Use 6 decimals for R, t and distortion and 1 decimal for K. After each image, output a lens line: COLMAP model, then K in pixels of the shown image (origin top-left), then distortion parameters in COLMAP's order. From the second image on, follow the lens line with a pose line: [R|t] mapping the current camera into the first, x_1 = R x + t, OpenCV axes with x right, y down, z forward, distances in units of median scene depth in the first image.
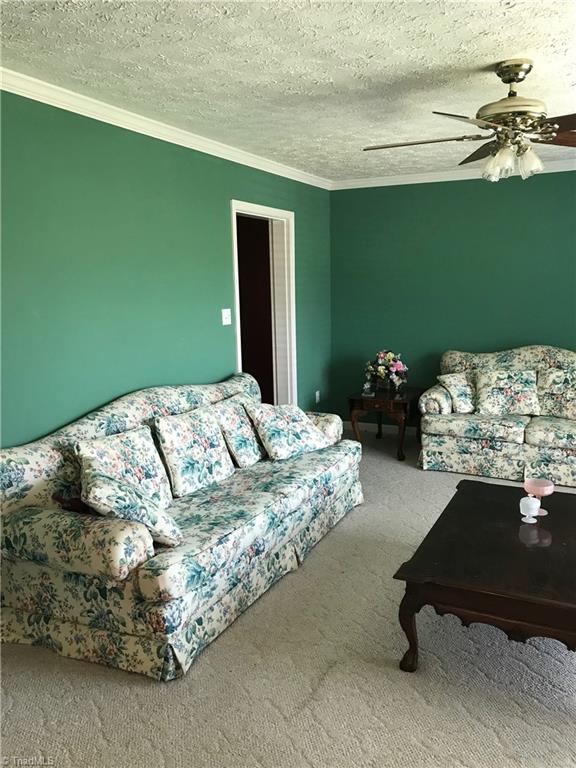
lens RADIAL K [[626.2, 0, 288.2], [0, 626.2, 382.9], [0, 0, 1]] dist [0.065938, -0.070492]
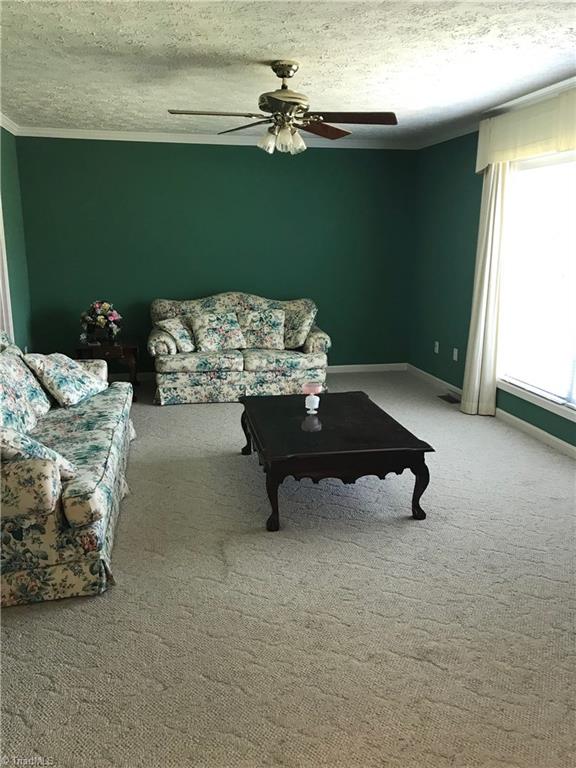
lens RADIAL K [[626.2, 0, 289.0], [0, 626.2, 377.4], [0, 0, 1]] dist [0.065938, -0.070492]
pose [[0.799761, -0.107961, 0.590531, -0.334134], [0.077075, 0.994021, 0.077344, 0.025680], [-0.595351, -0.016341, 0.803300, -0.038663]]
